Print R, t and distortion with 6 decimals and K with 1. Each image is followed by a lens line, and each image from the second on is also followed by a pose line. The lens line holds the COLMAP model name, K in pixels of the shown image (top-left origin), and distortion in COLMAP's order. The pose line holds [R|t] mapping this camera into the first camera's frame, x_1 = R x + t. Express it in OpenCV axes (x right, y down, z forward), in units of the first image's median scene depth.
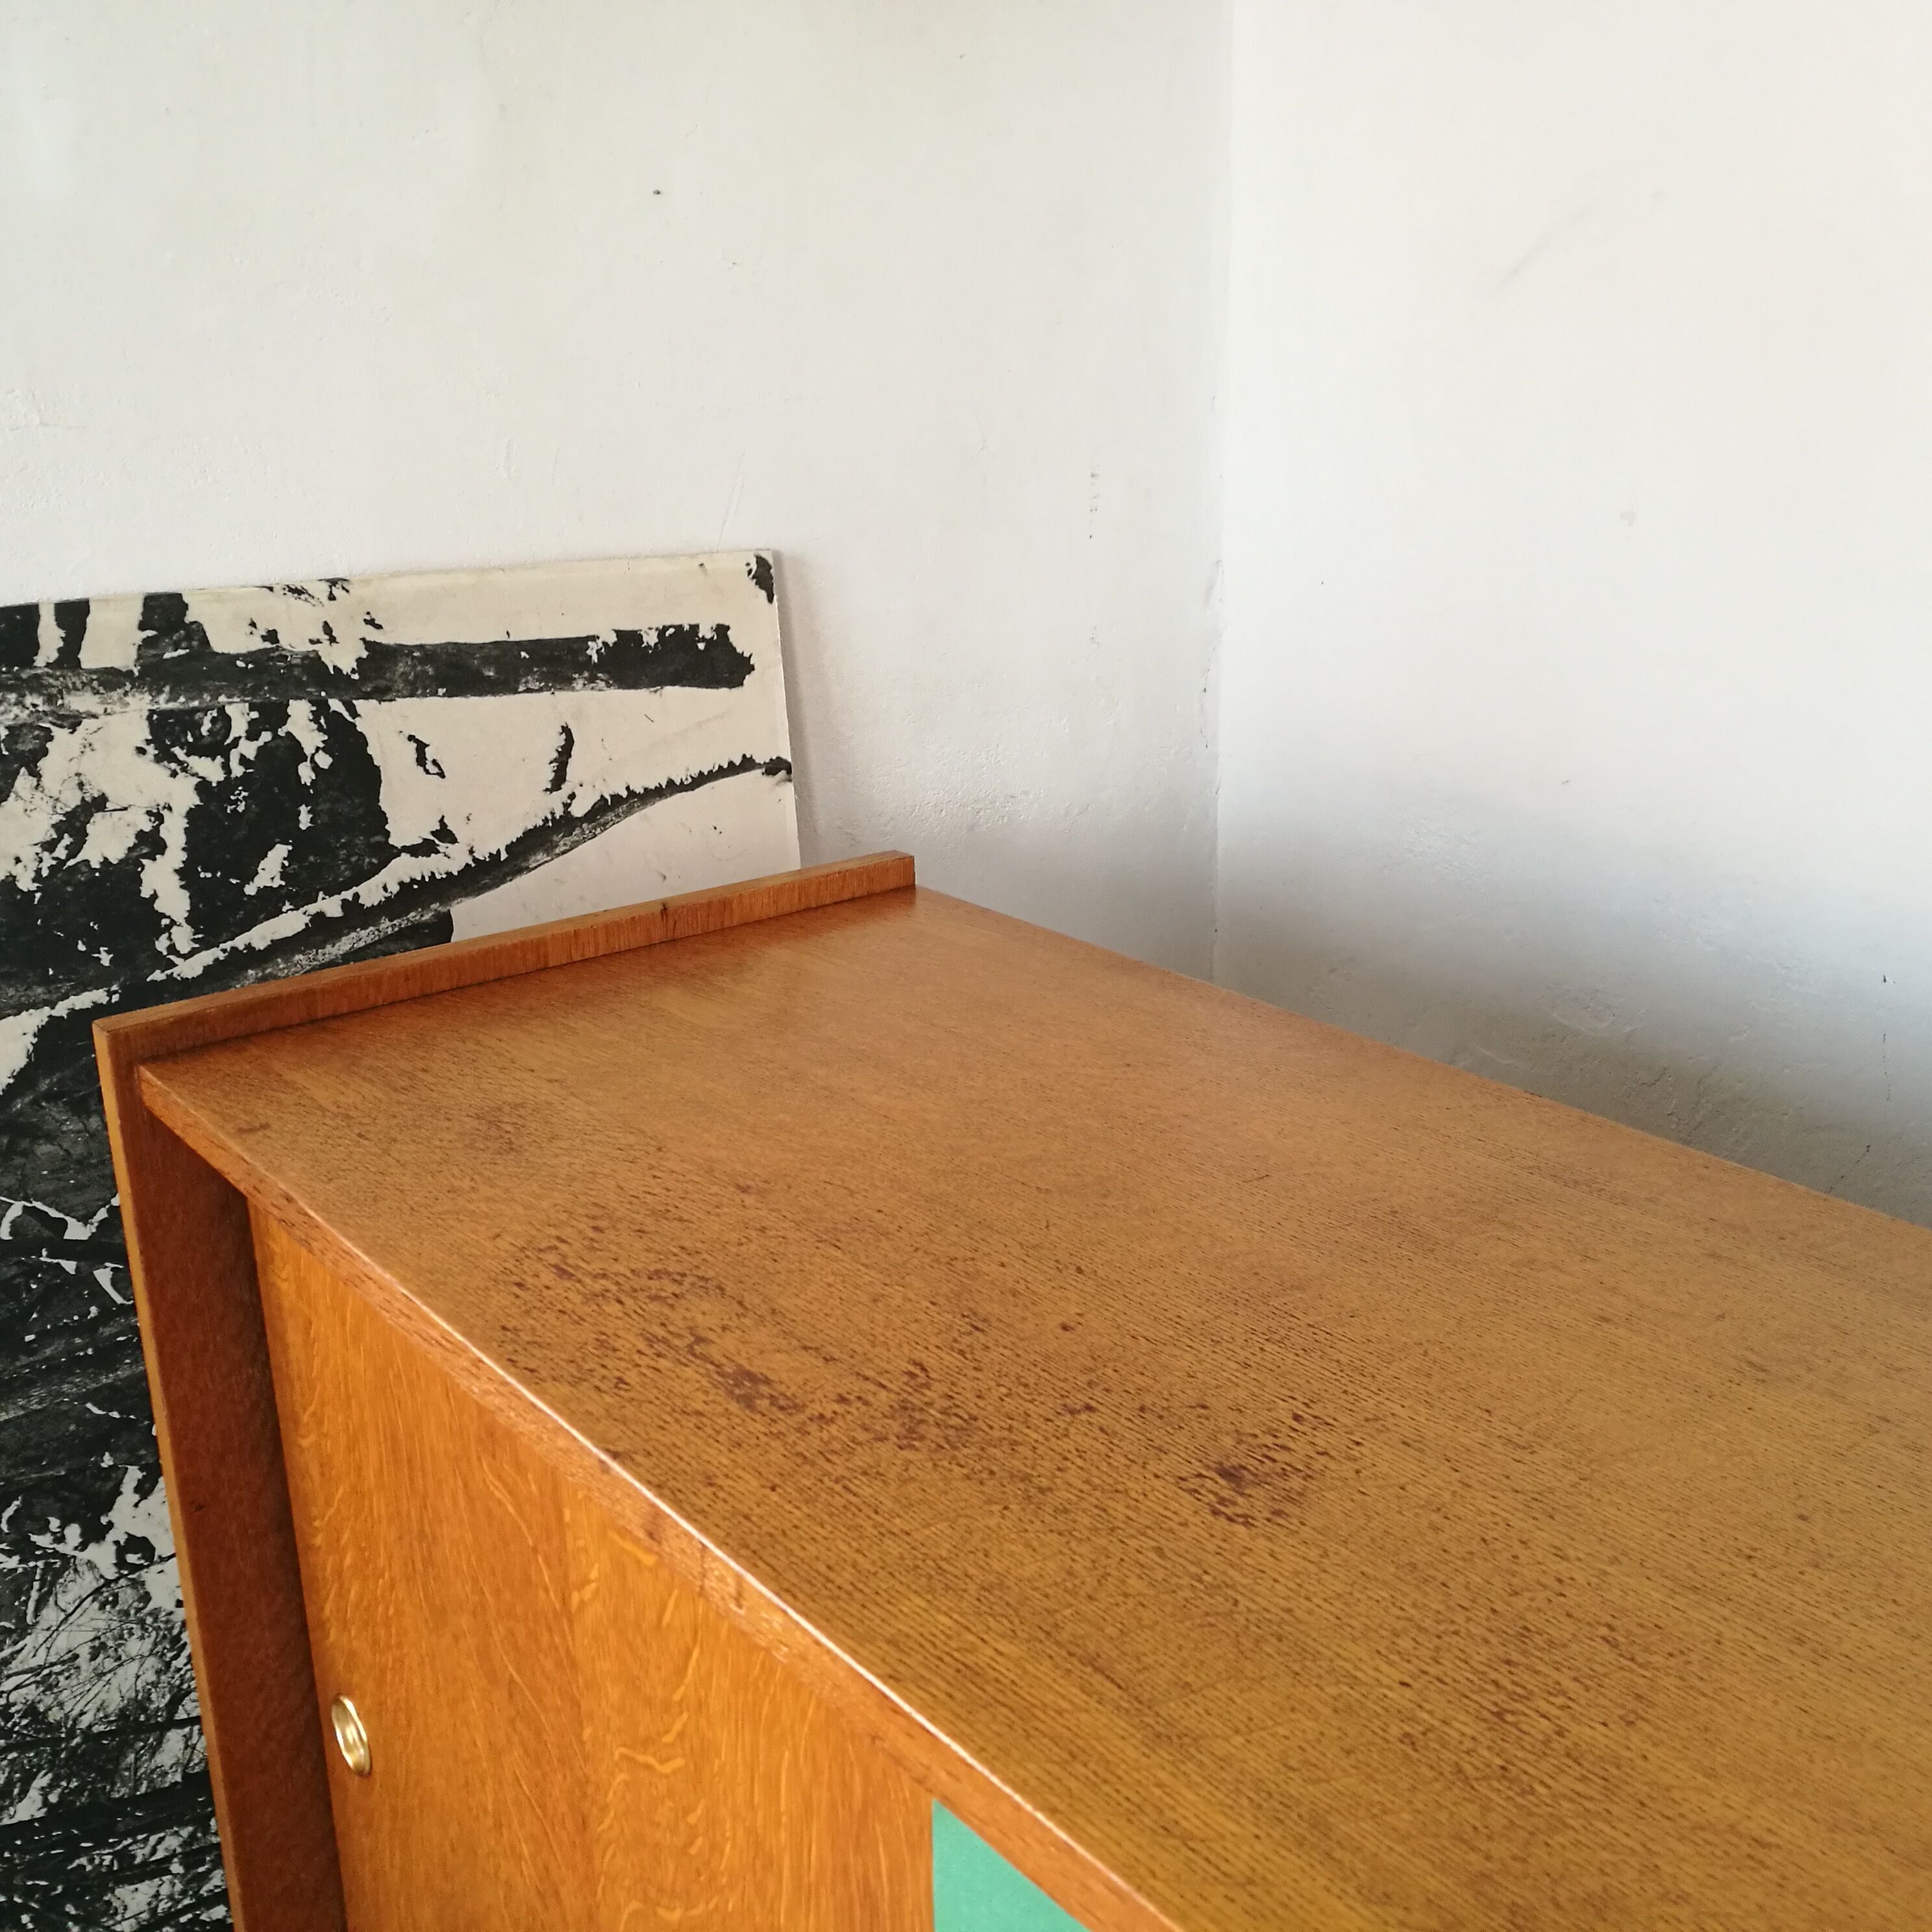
lens RADIAL K [[2000.3, 0, 963.2], [0, 2000.3, 992.2], [0, 0, 1]] dist [-0.014369, 0.000000]
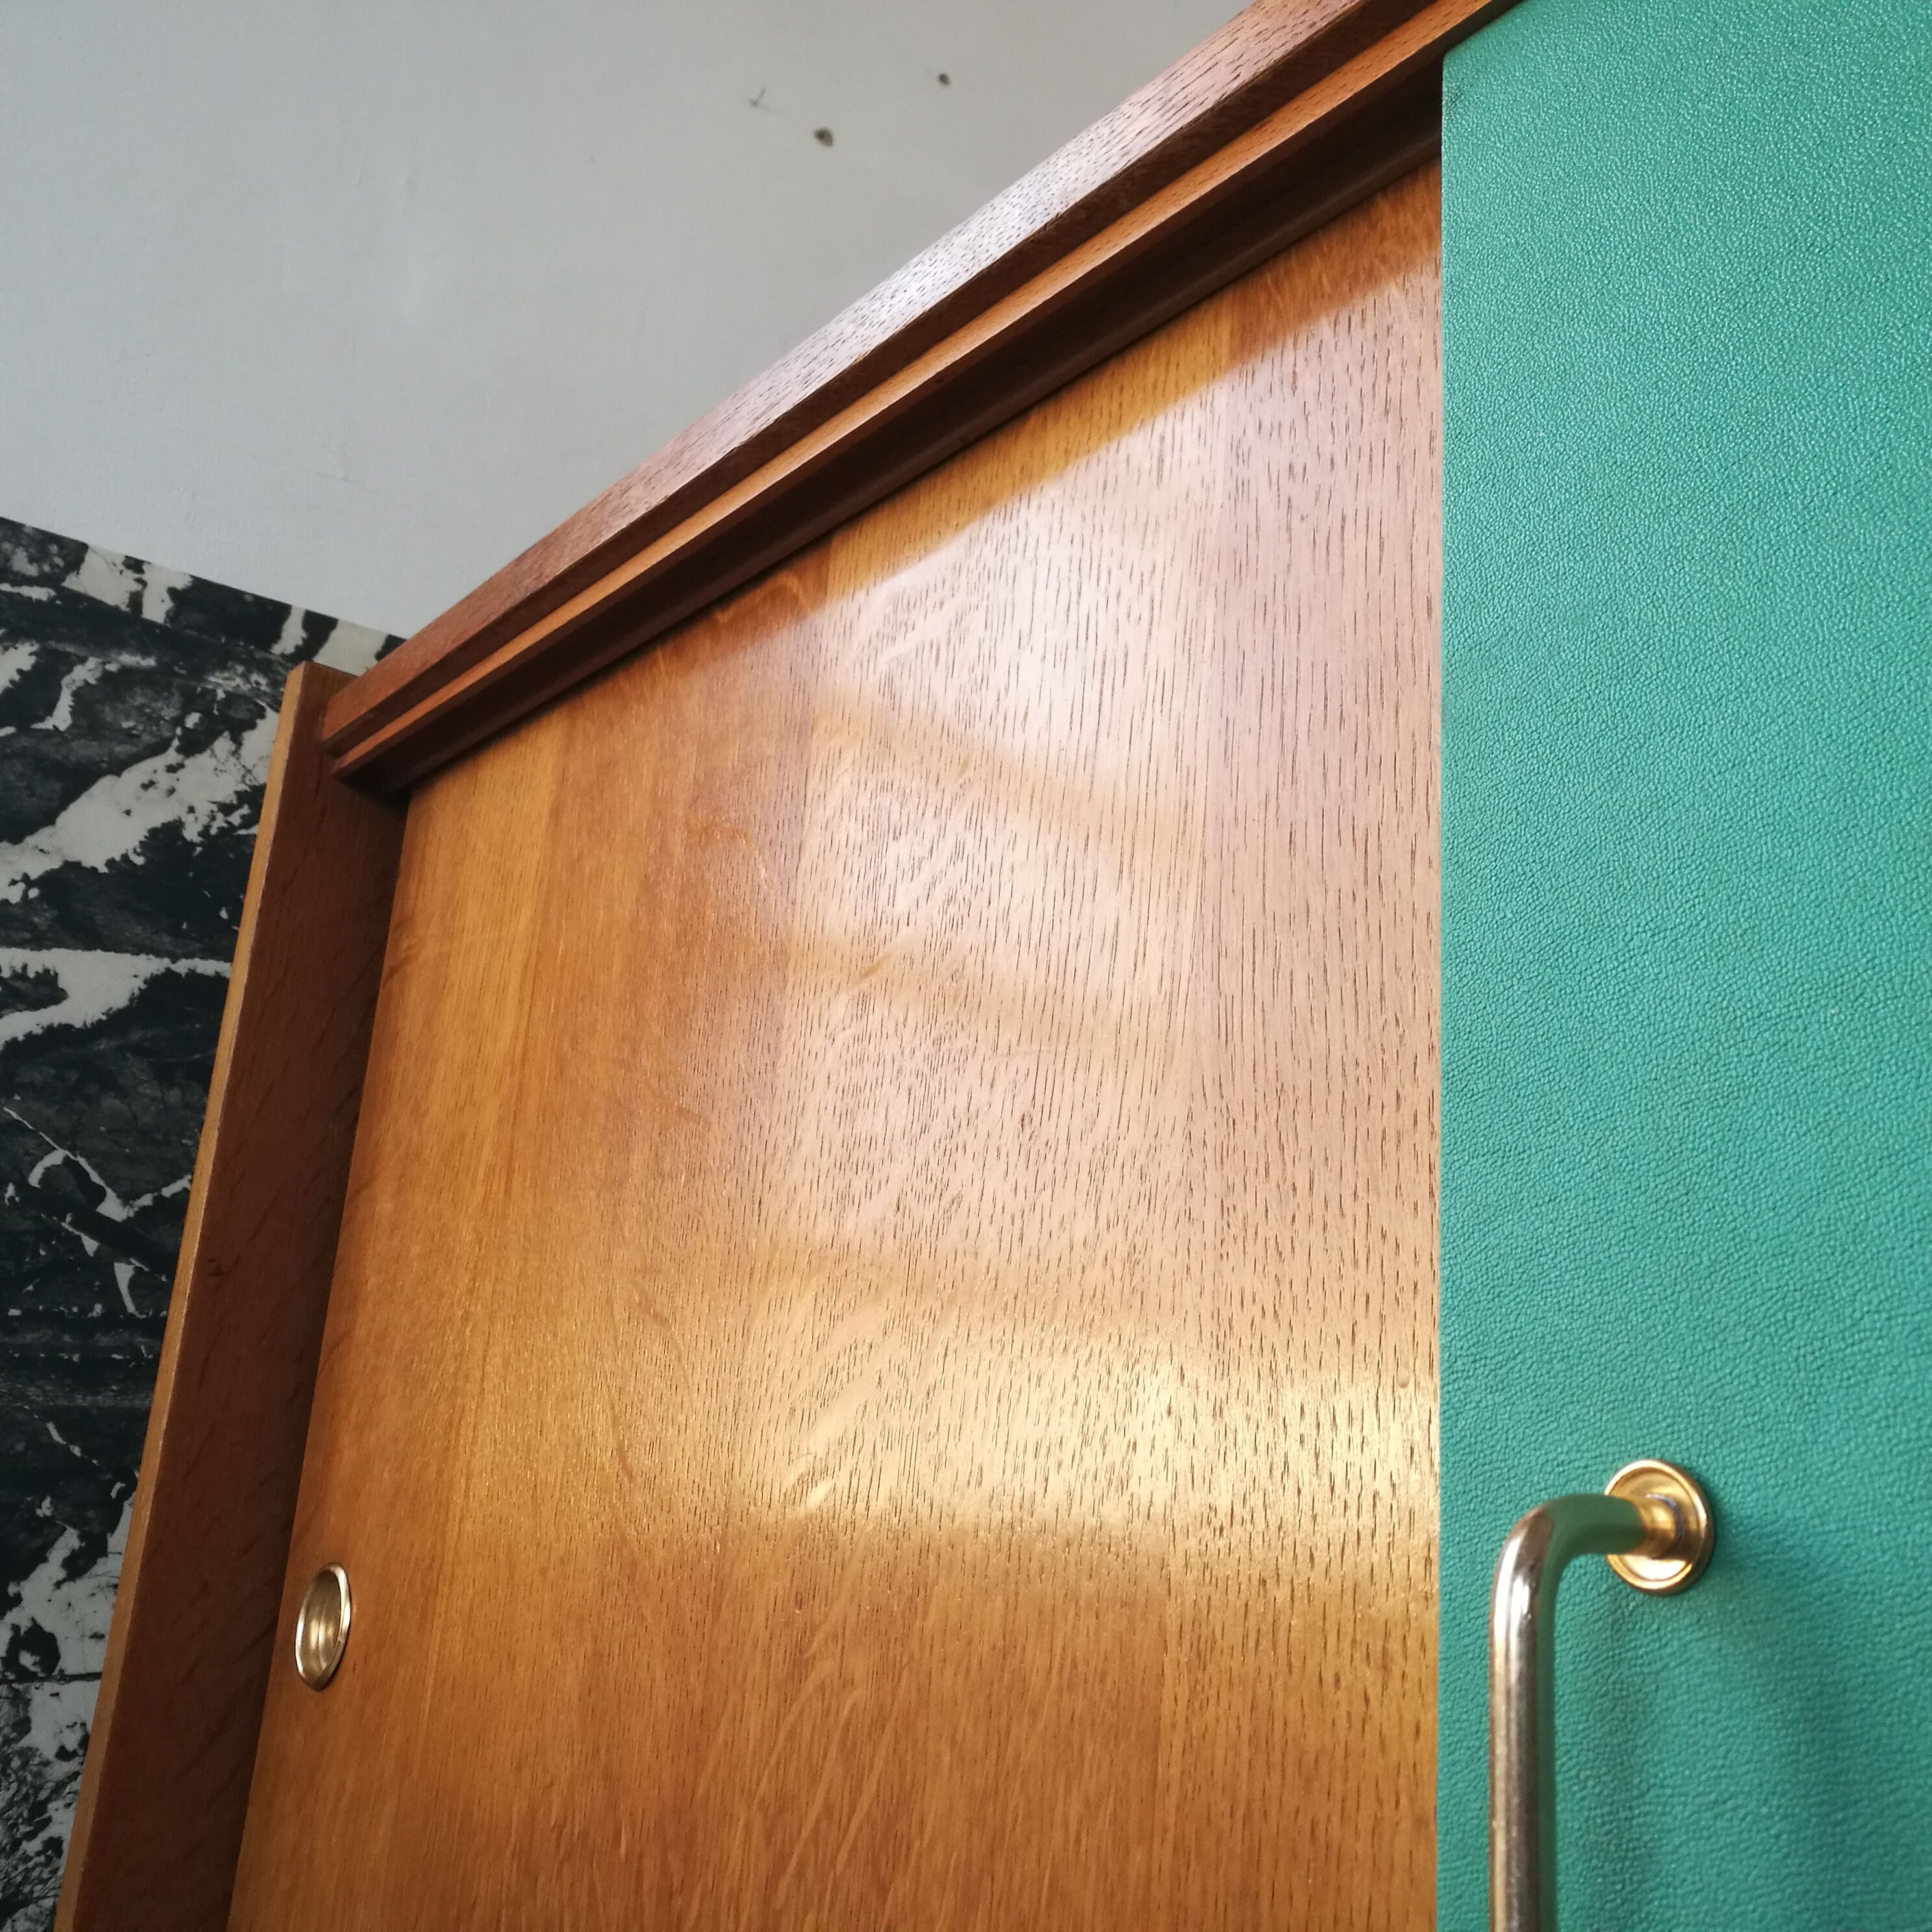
lens RADIAL K [[2000.3, 0, 981.7], [0, 2000.3, 949.0], [0, 0, 1]] dist [-0.014369, 0.000000]
pose [[0.997239, 0.069755, -0.025459, -0.063389], [-0.071302, 0.803783, -0.590634, 0.496595], [-0.020736, 0.590819, 0.806538, 0.244407]]
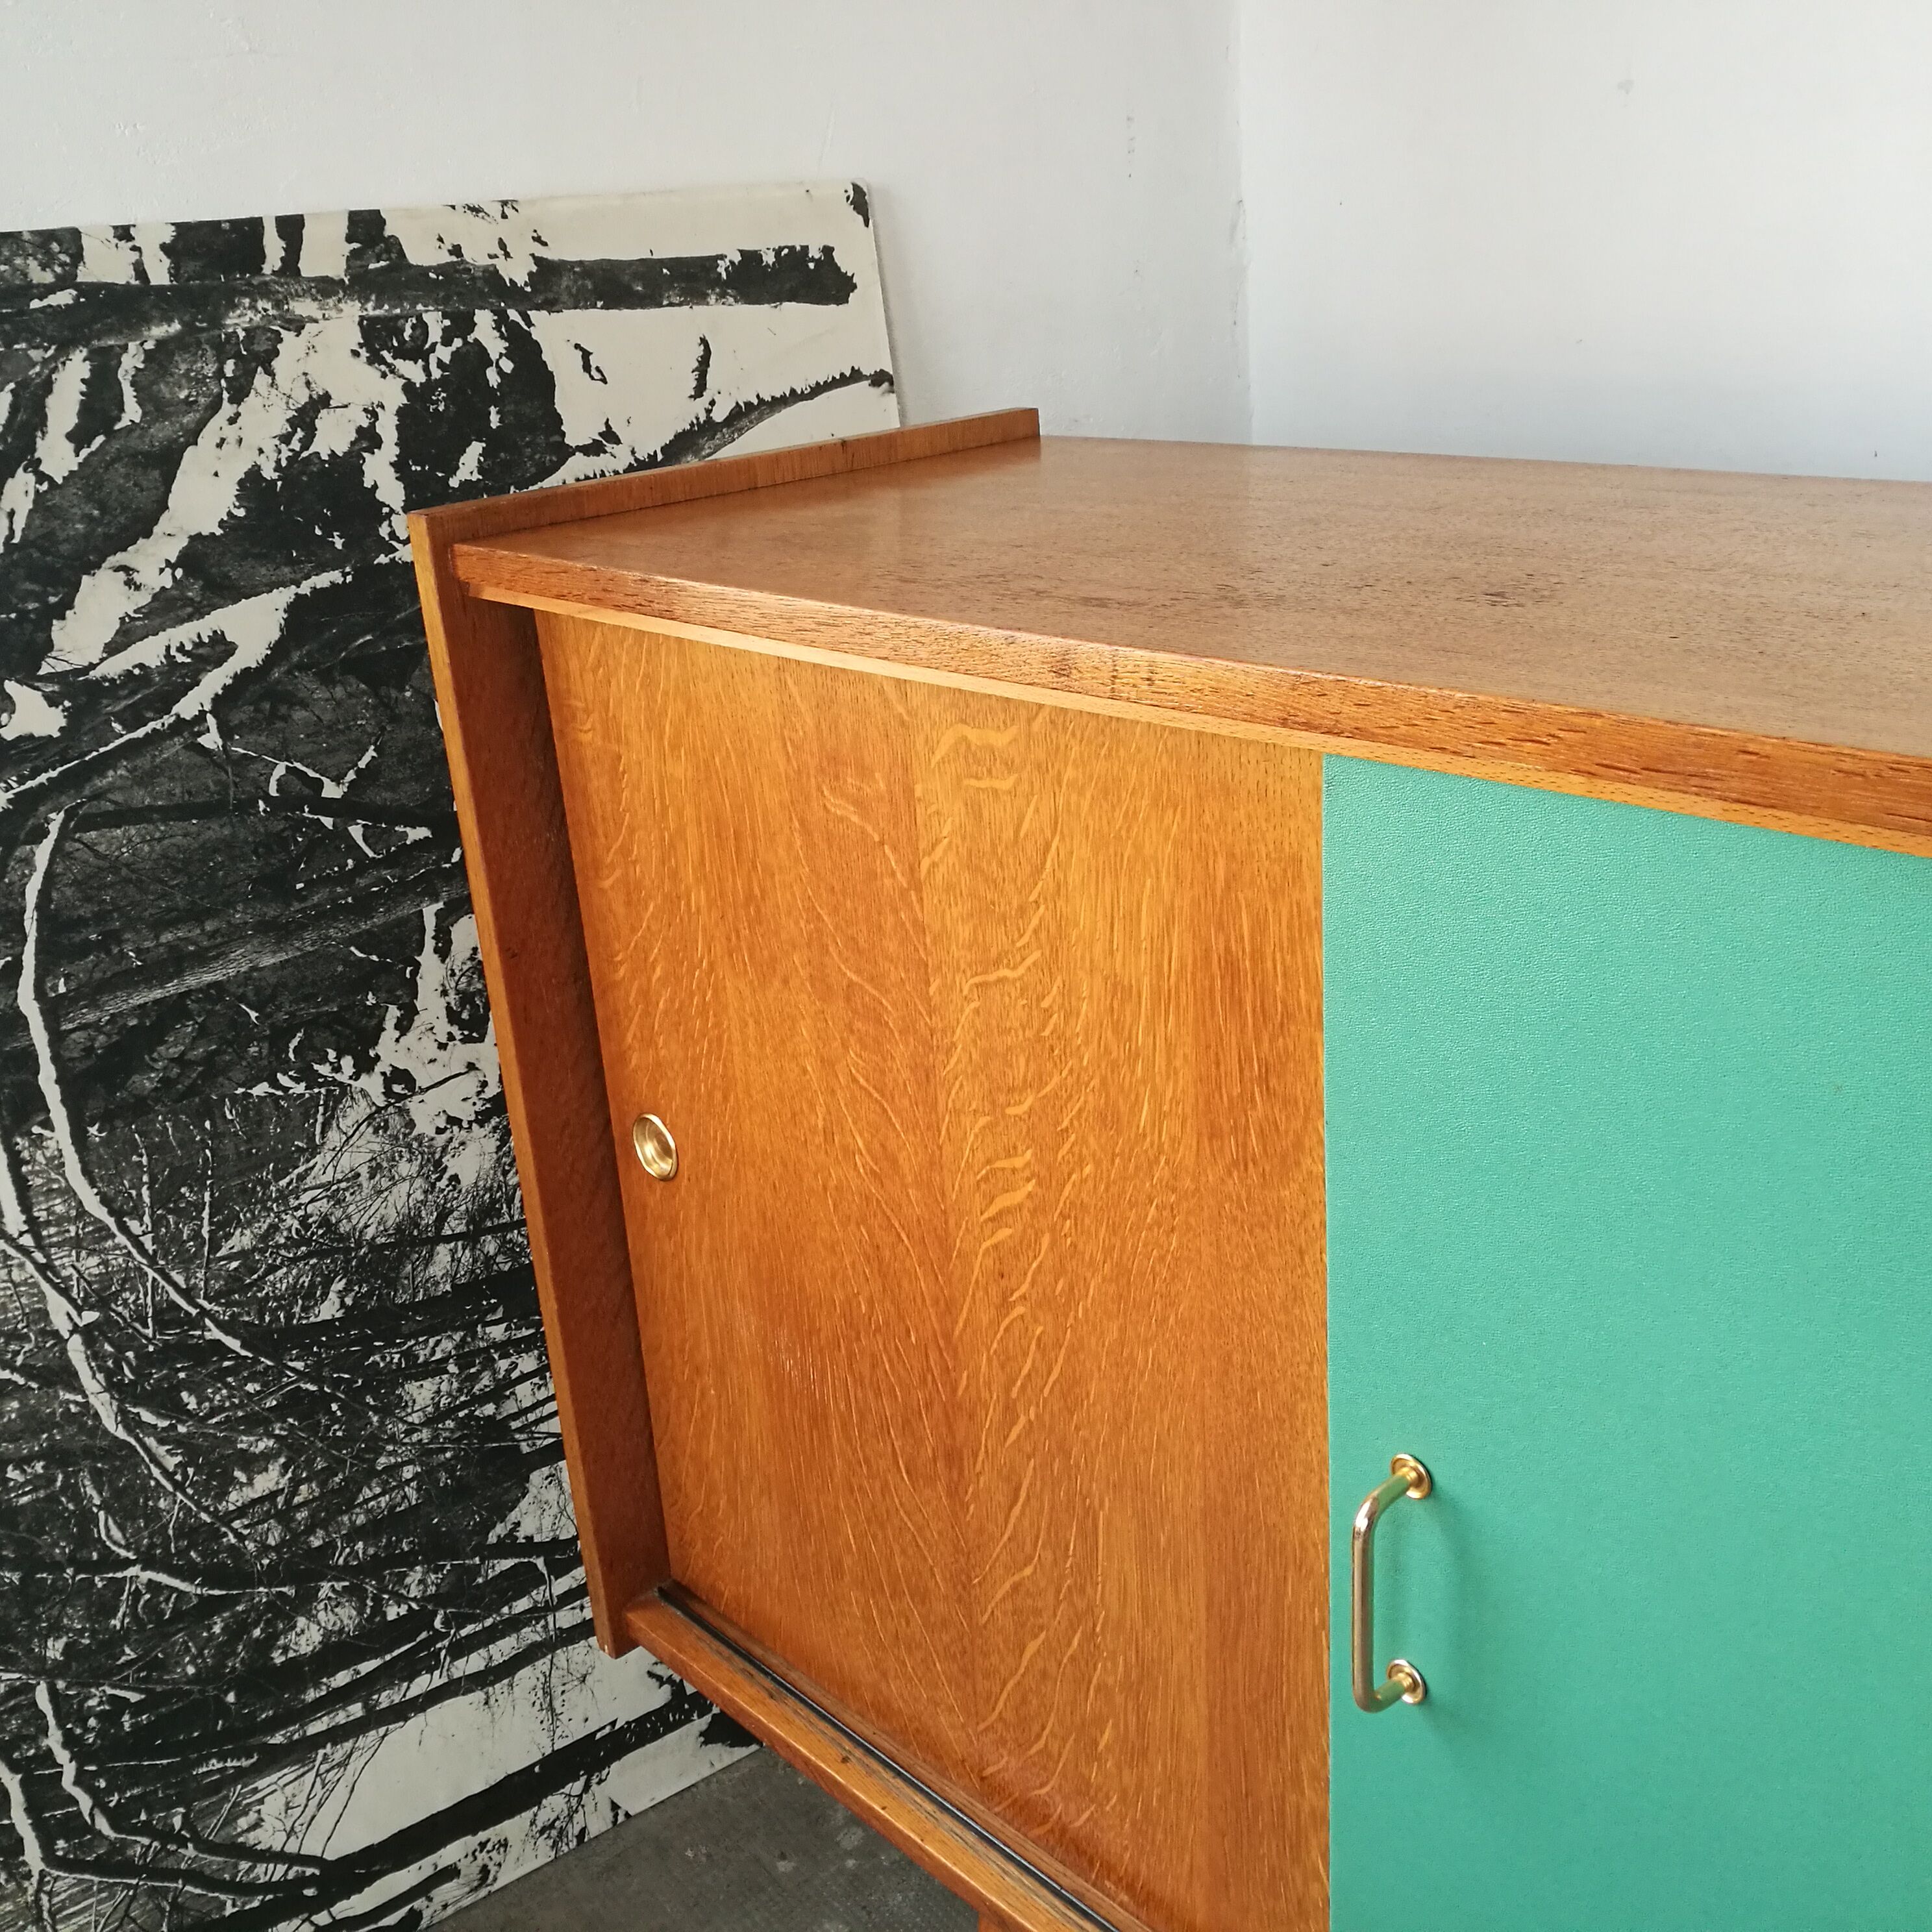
lens RADIAL K [[2000.3, 0, 1003.5], [0, 2000.3, 973.4], [0, 0, 1]] dist [-0.014369, 0.000000]
pose [[0.994261, -0.085123, 0.064797, -0.144970], [0.081937, 0.995365, 0.050344, 0.194745], [-0.068782, -0.044746, 0.996628, -0.161235]]
